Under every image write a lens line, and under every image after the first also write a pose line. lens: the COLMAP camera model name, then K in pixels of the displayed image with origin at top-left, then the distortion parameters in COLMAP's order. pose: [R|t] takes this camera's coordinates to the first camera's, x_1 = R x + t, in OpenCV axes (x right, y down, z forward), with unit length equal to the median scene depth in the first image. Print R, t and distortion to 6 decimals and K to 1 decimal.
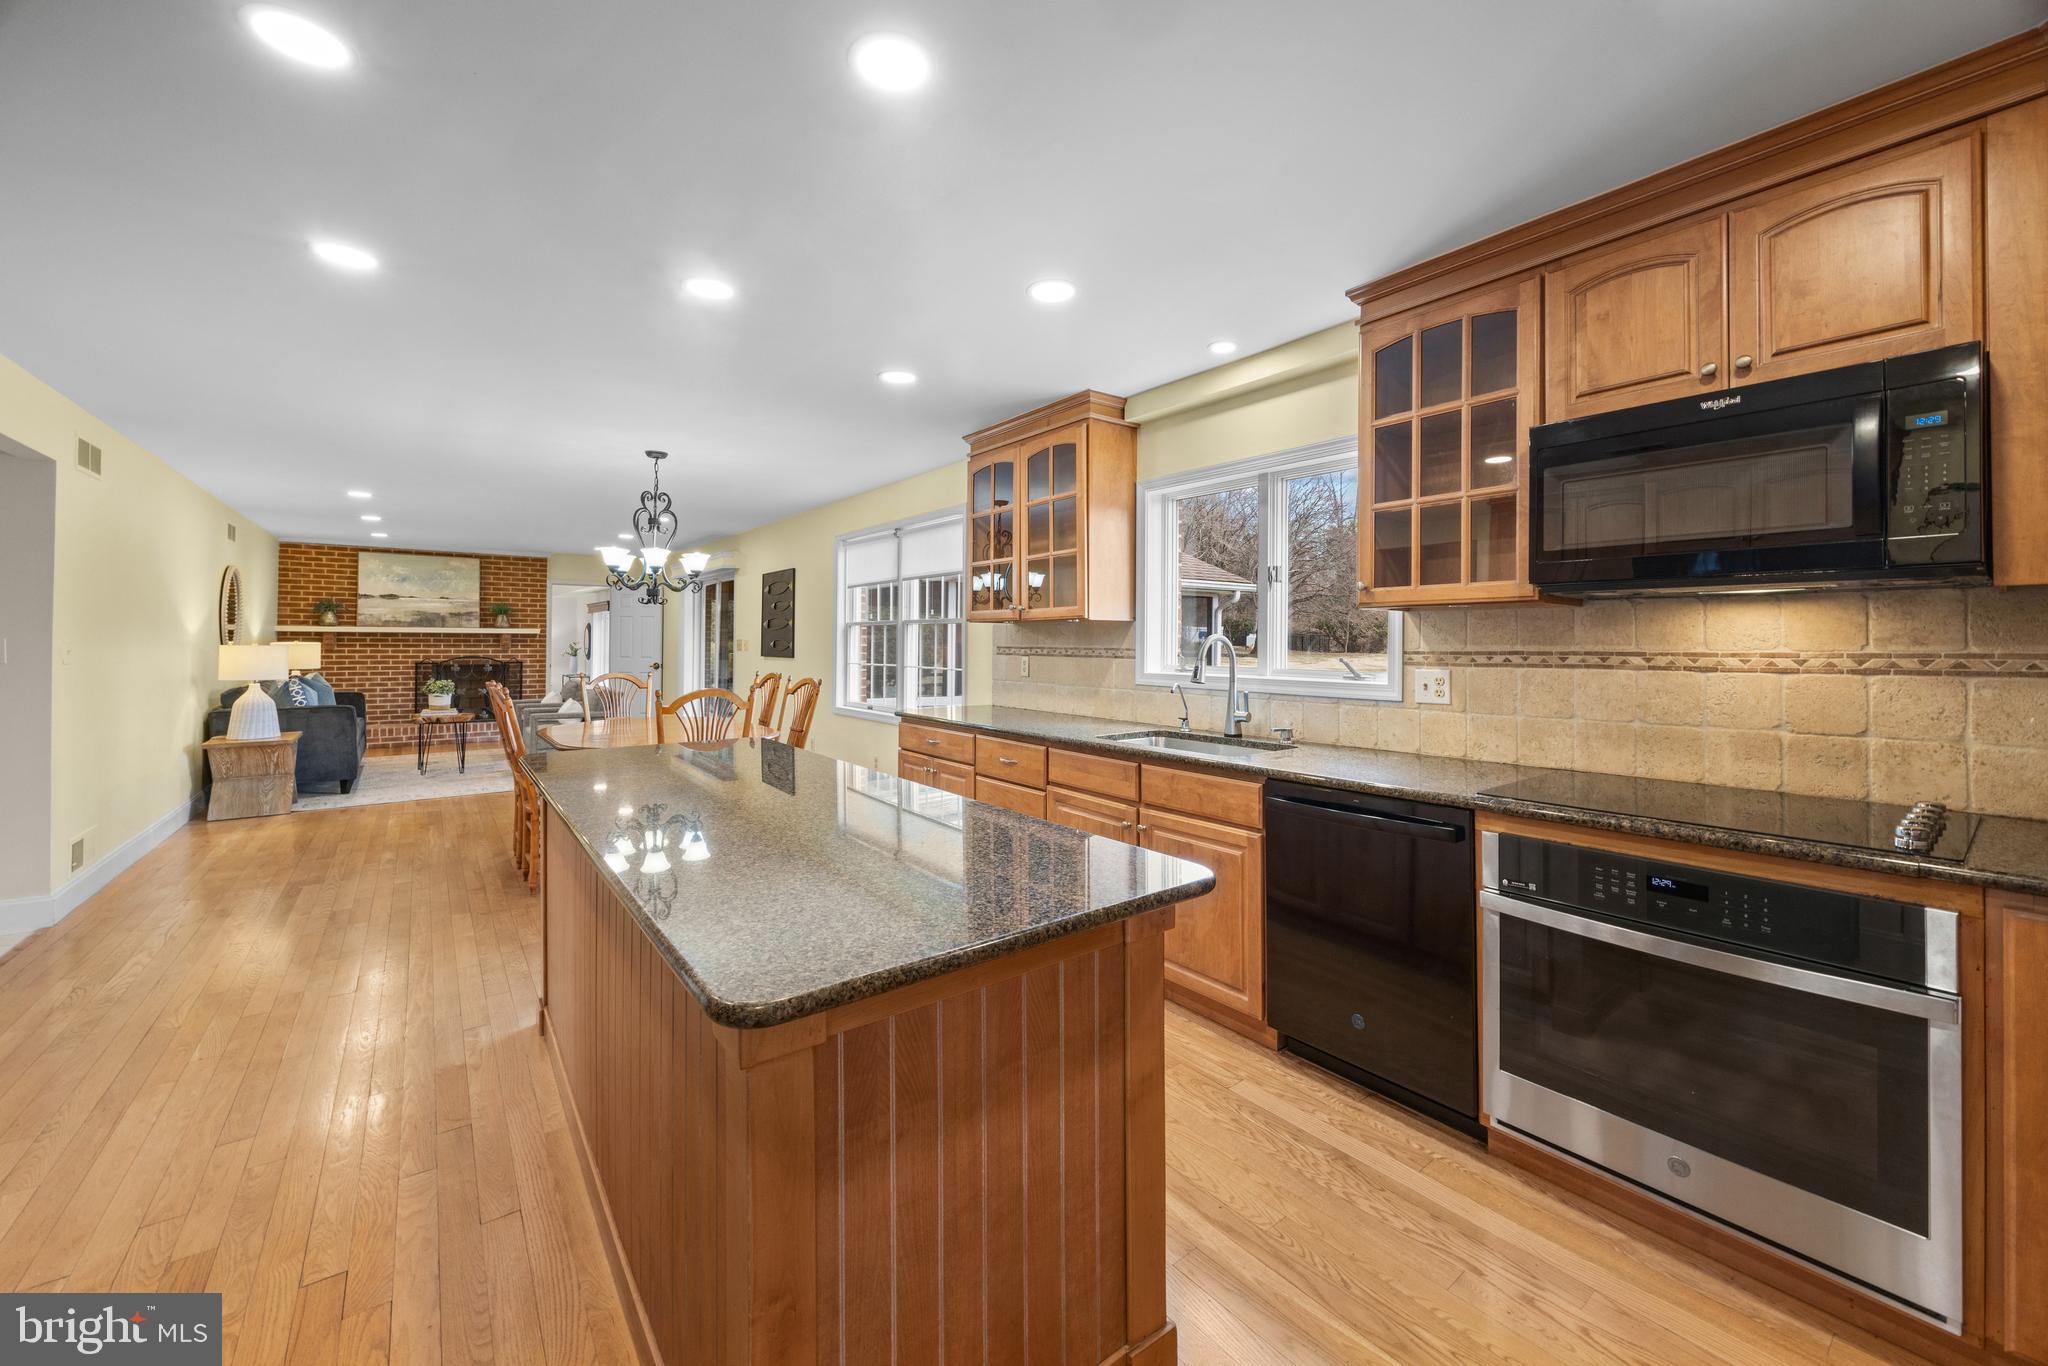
lens RADIAL K [[788.7, 0, 1012.3], [0, 788.7, 639.5], [0, 0, 1]] dist [-0.008859, 0.000404]
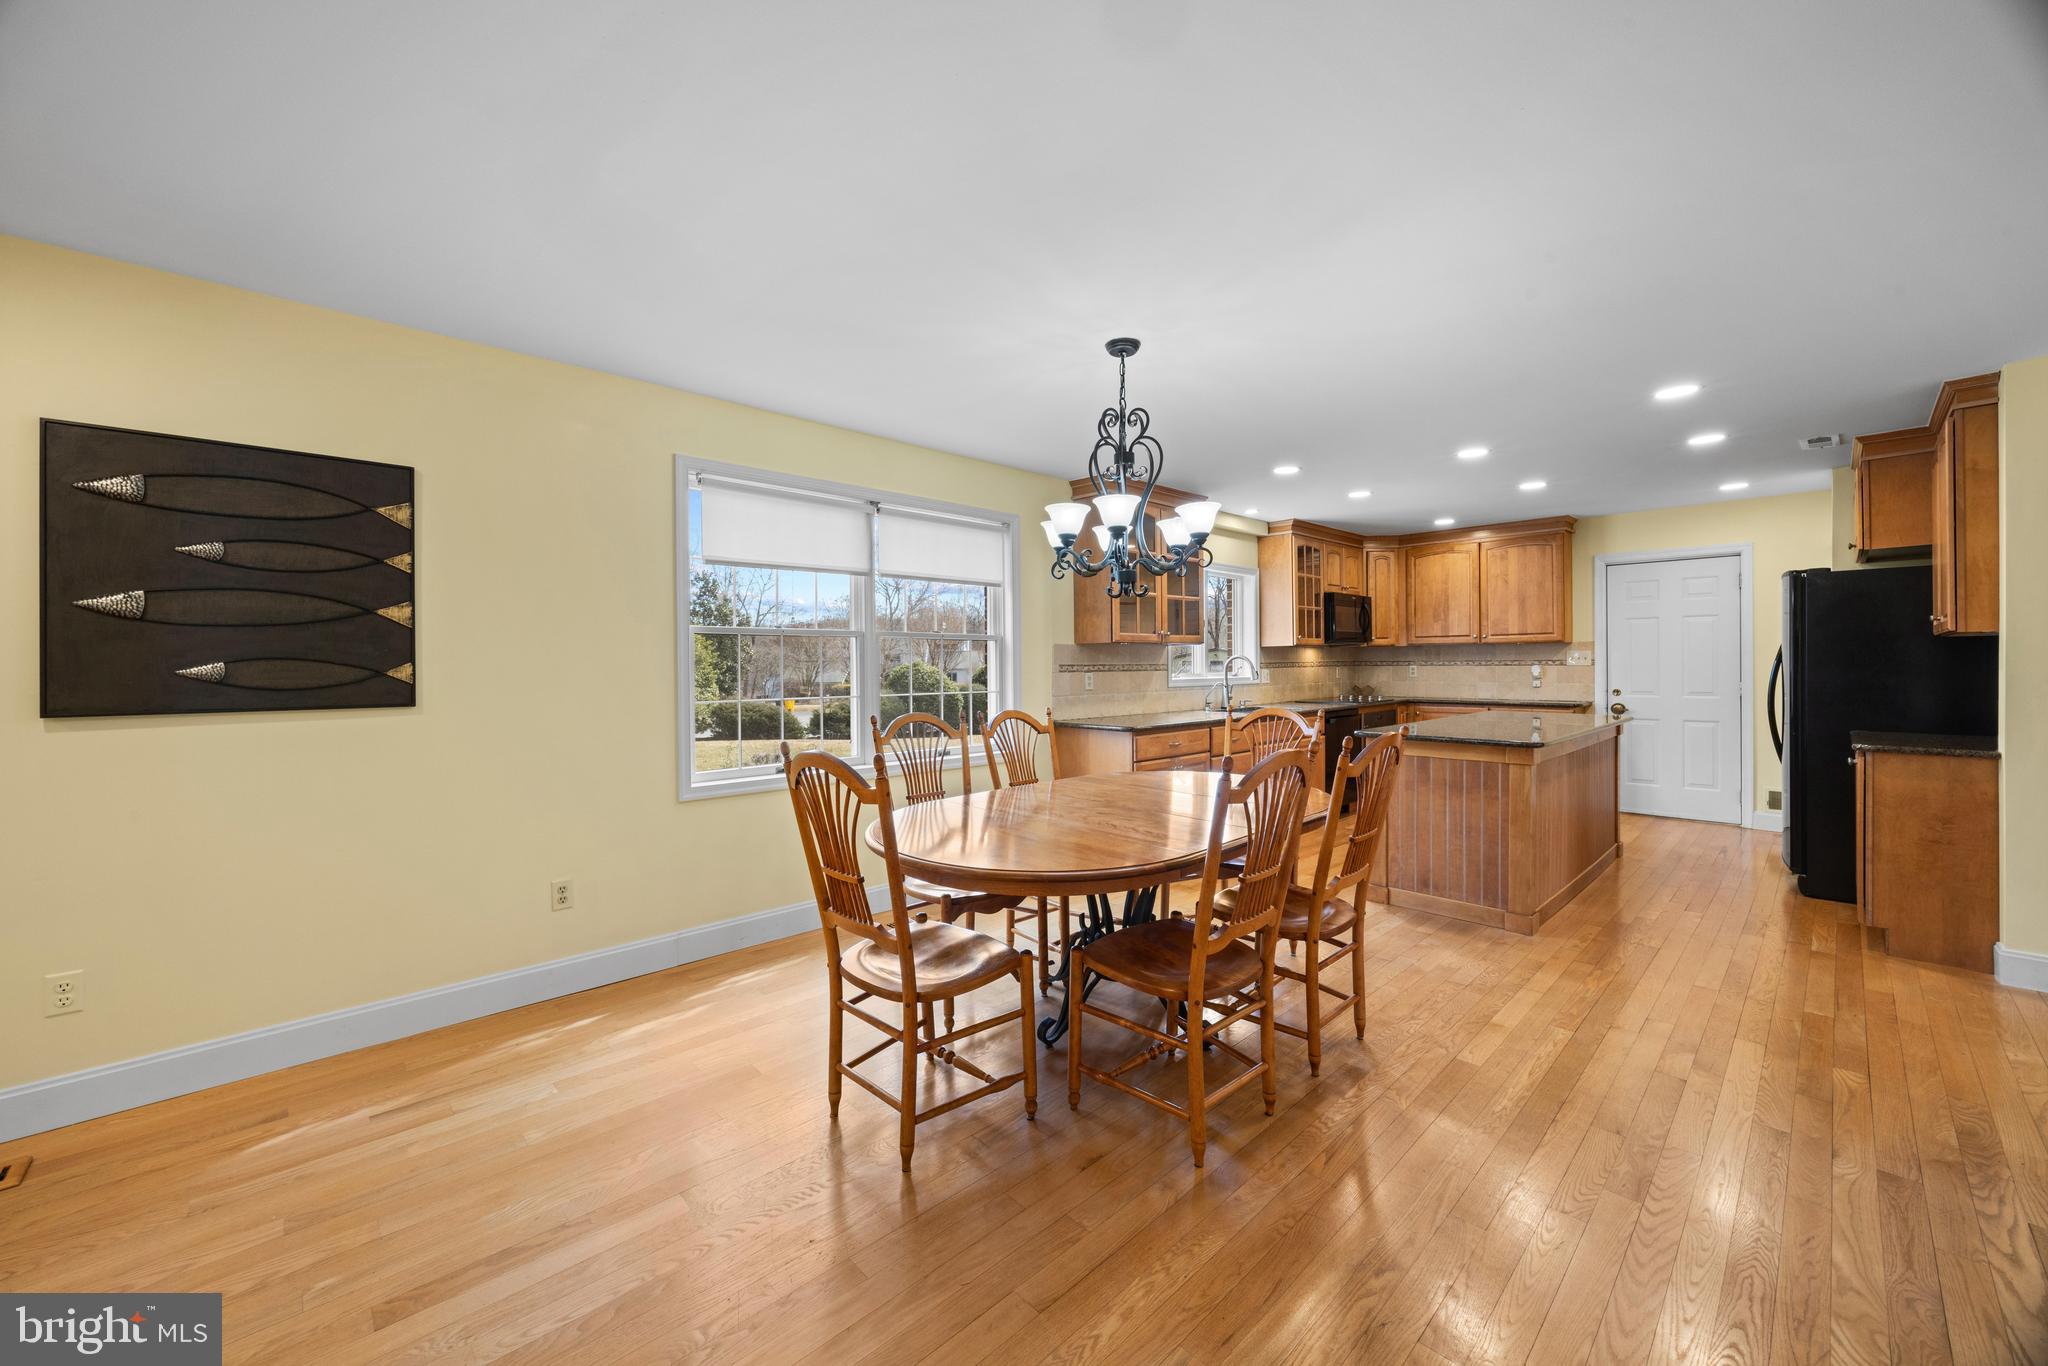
lens RADIAL K [[788.7, 0, 1012.0], [0, 788.7, 671.2], [0, 0, 1]] dist [-0.008859, 0.000404]
pose [[-0.109492, -0.010895, 0.993928, -0.866996], [0.004288, 0.999925, 0.011433, 0.004557], [-0.993978, 0.005513, -0.109437, 0.953657]]
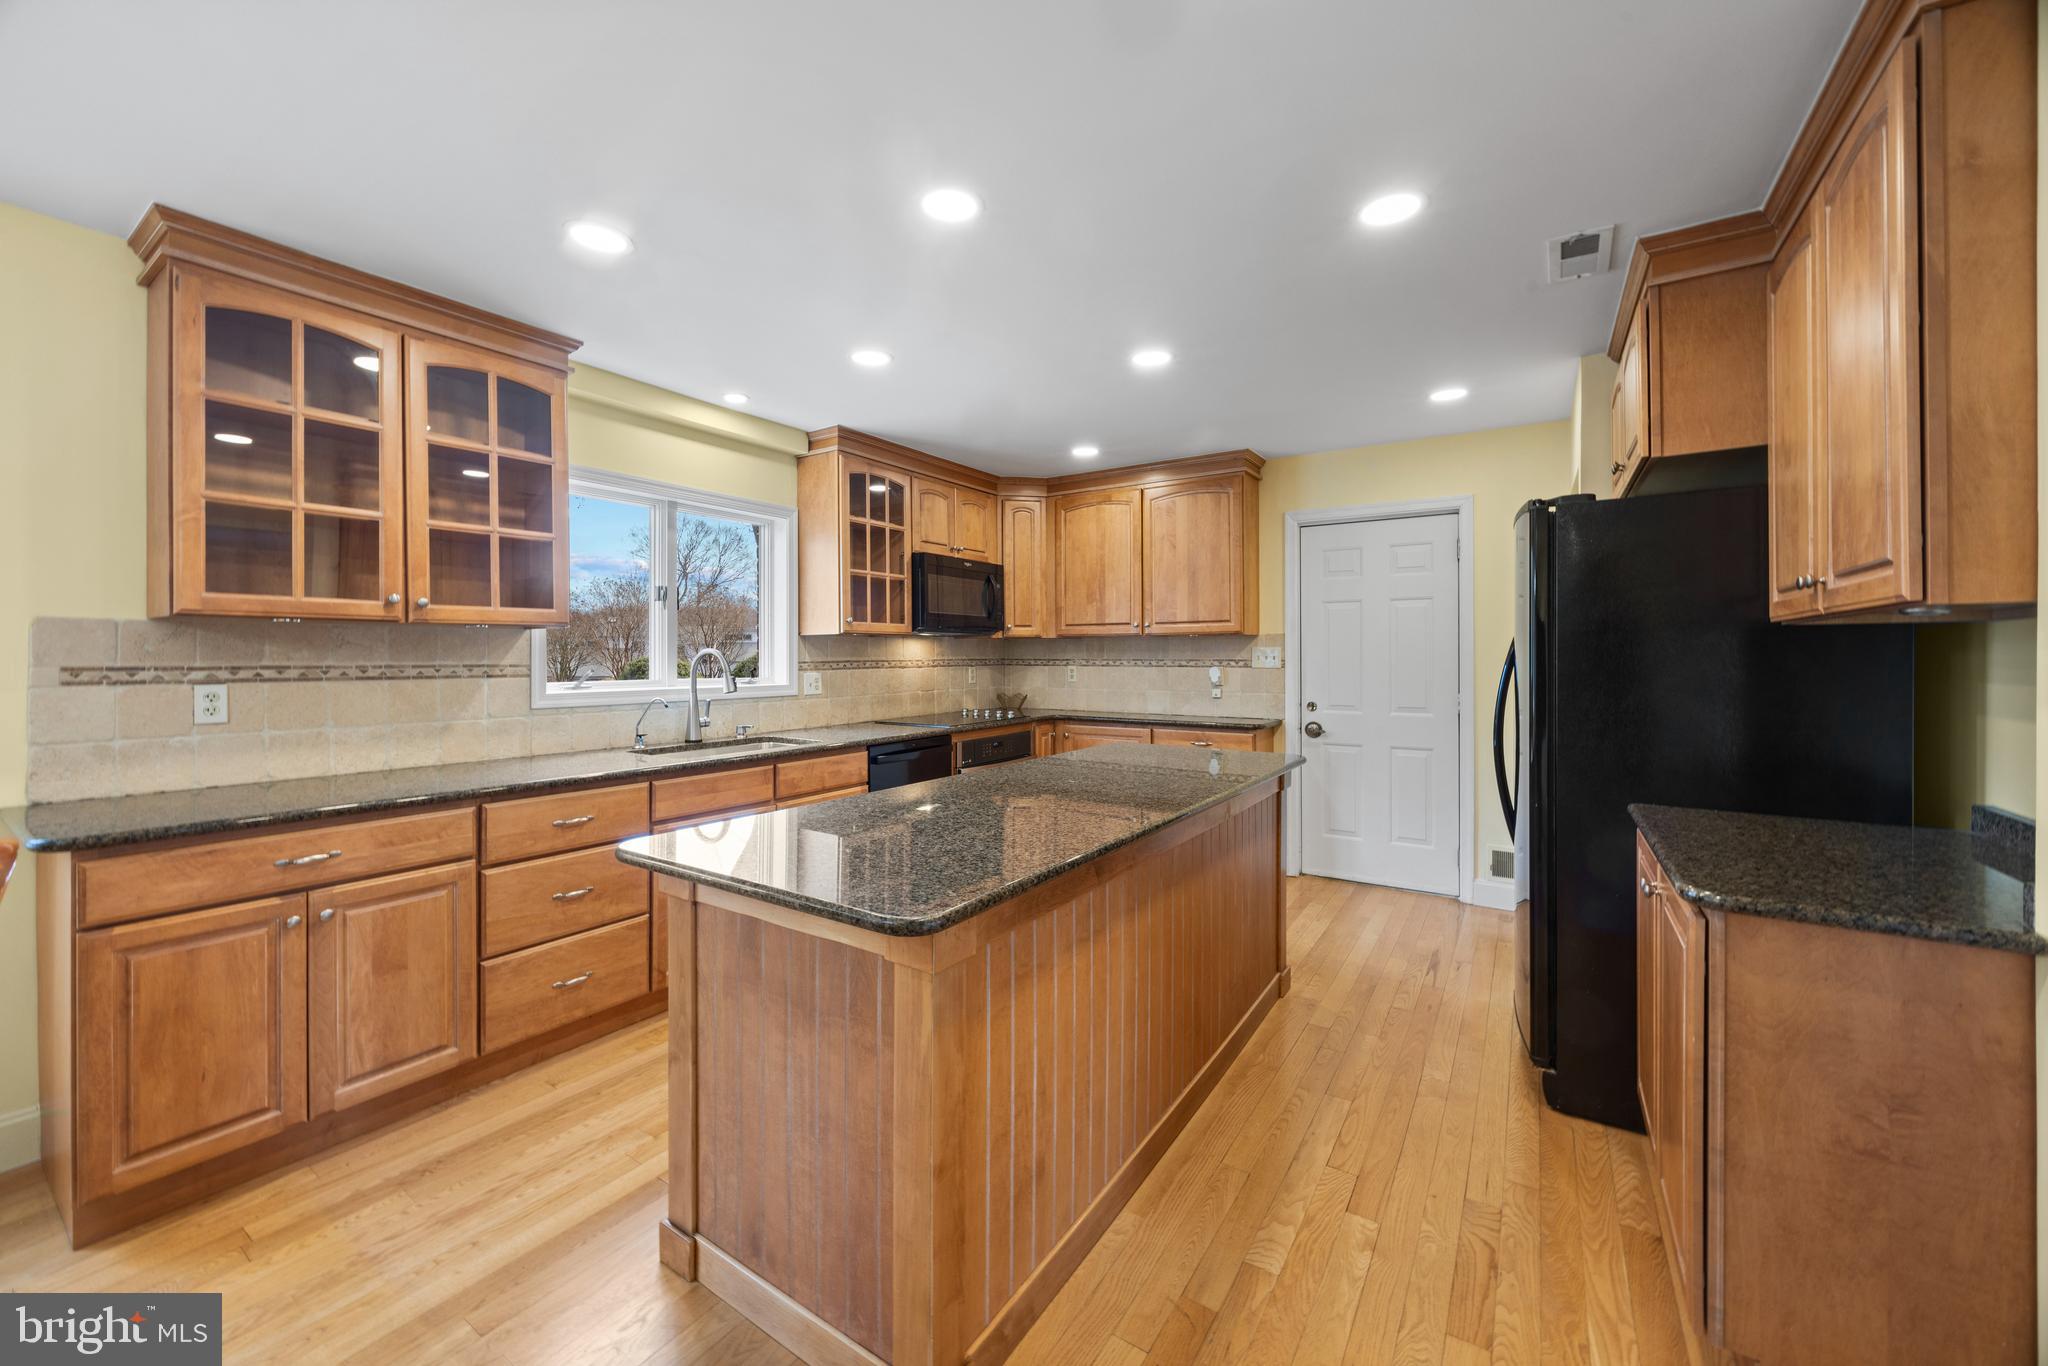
lens RADIAL K [[788.7, 0, 1031.4], [0, 788.7, 657.5], [0, 0, 1]] dist [-0.008859, 0.000404]
pose [[-0.346898, -0.004480, 0.937892, -0.499341], [-0.003115, 0.999989, 0.003624, 0.000134], [-0.937898, -0.001665, -0.346908, 0.518349]]
